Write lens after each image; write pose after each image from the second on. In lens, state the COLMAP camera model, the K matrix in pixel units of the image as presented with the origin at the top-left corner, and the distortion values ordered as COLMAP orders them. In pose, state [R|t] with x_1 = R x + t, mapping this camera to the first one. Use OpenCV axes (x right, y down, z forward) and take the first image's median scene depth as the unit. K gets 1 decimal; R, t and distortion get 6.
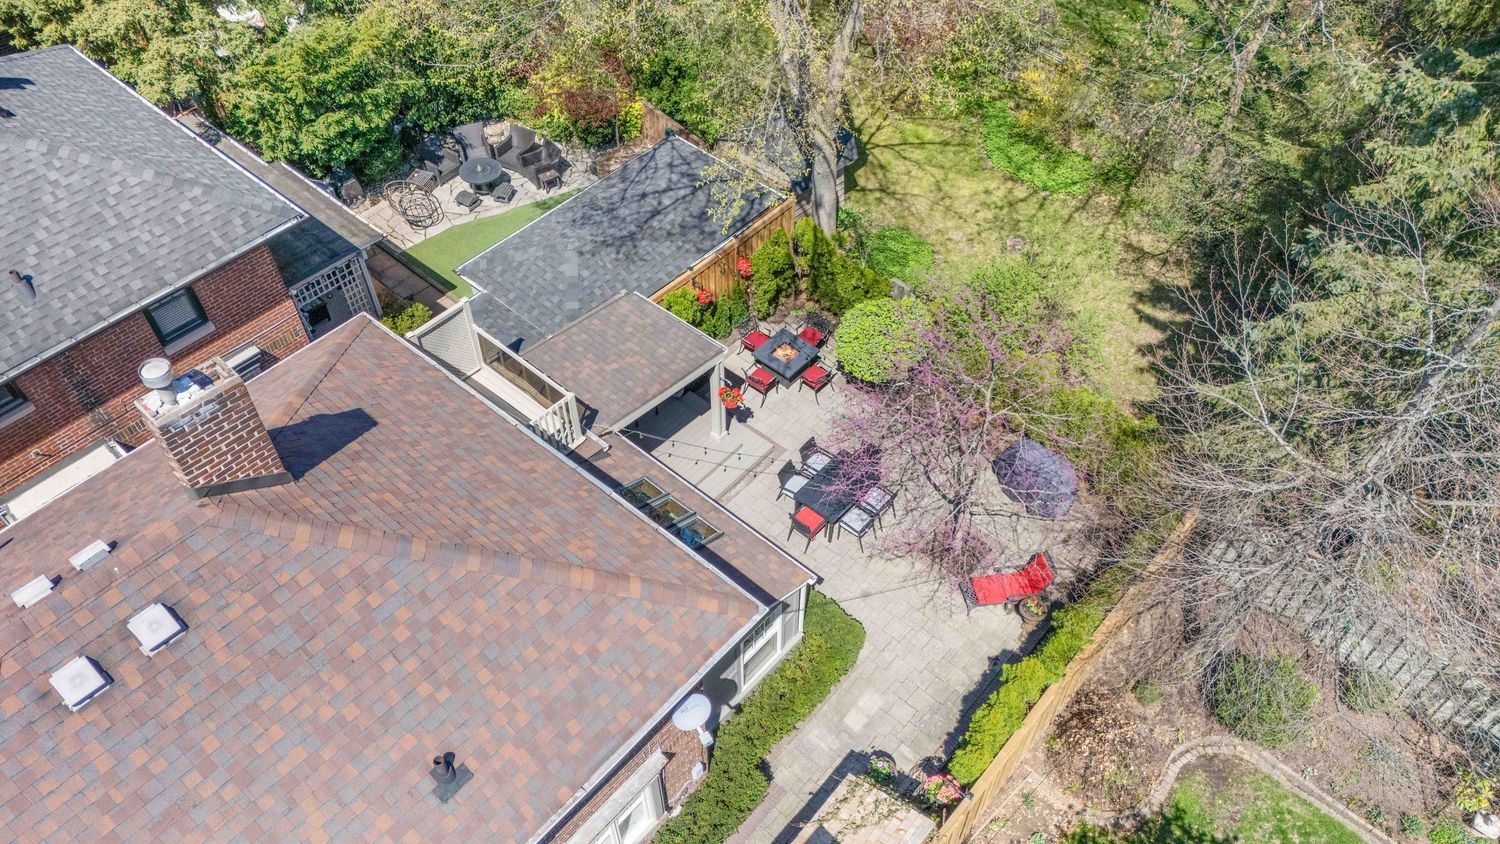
lens RADIAL K [[1081.3, 0, 748.8], [0, 1081.3, 428.5], [0, 0, 1]] dist [0.070746, -0.067719]
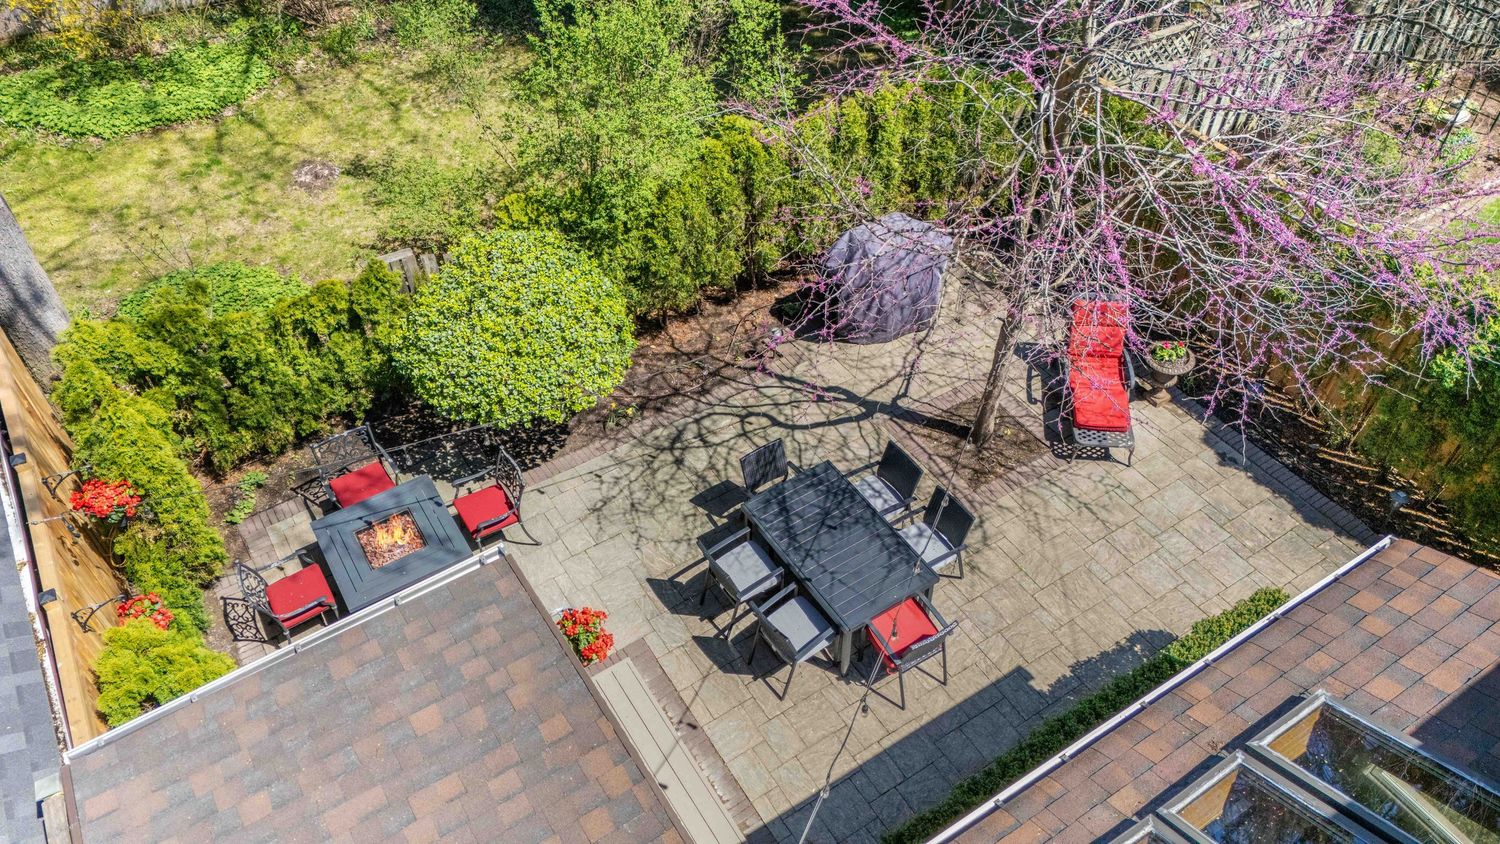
lens RADIAL K [[1093.6, 0, 745.0], [0, 1093.6, 419.4], [0, 0, 1]] dist [0.098858, -0.106973]
pose [[0.283435, -0.688107, 0.667962, -0.144884], [0.733493, 0.604252, 0.311235, -0.108999], [-0.617781, 0.401731, 0.675988, 0.536642]]
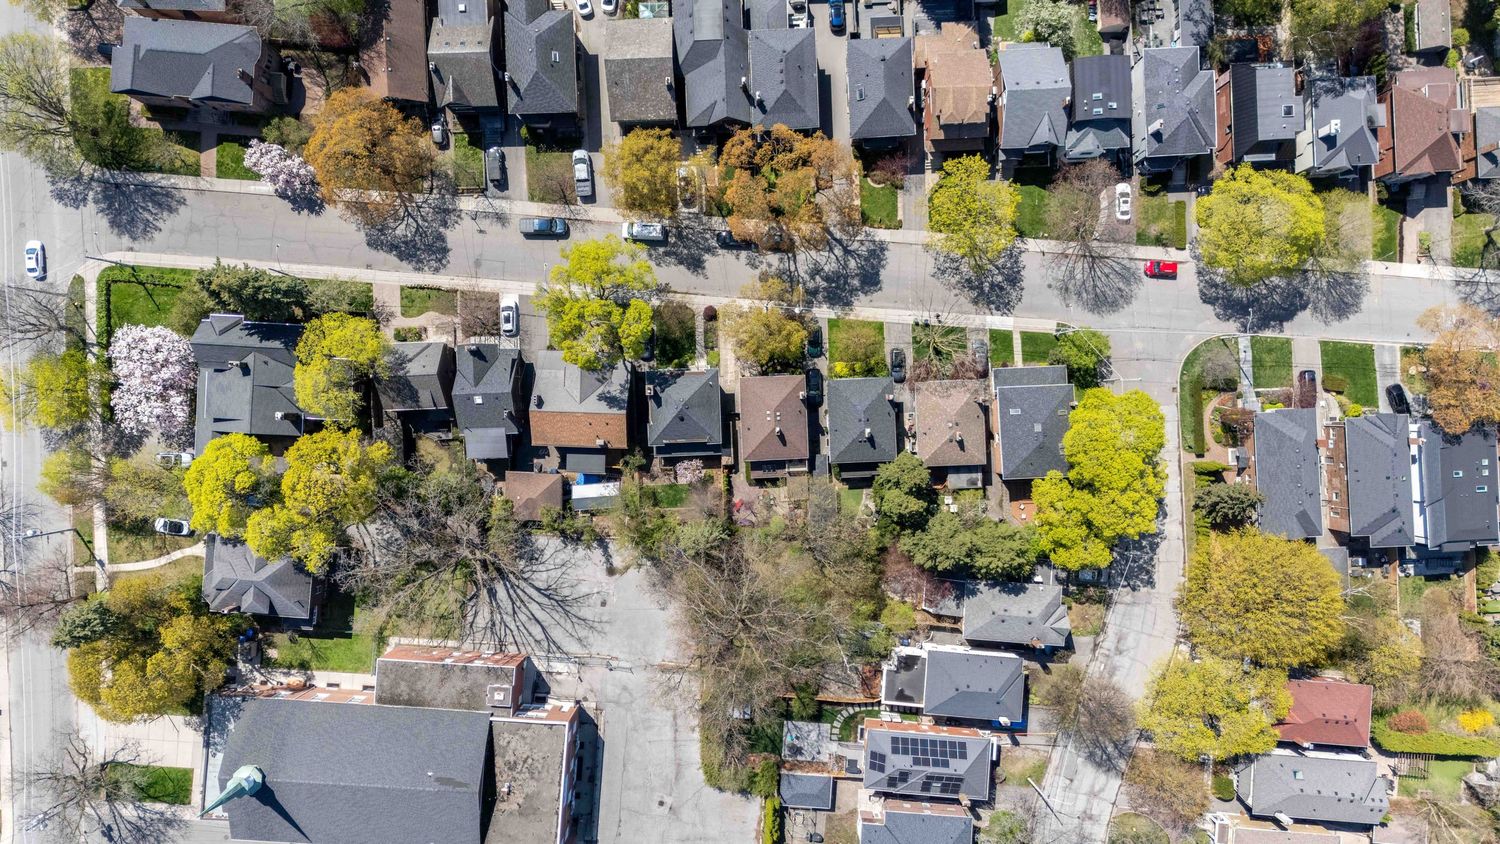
lens RADIAL K [[1081.3, 0, 748.8], [0, 1081.3, 428.5], [0, 0, 1]] dist [0.070746, -0.067719]
pose [[-0.720511, 0.693362, 0.010617, -0.166642], [-0.514302, -0.544584, 0.662511, -3.121179], [0.465142, 0.471887, 0.748977, -3.267746]]
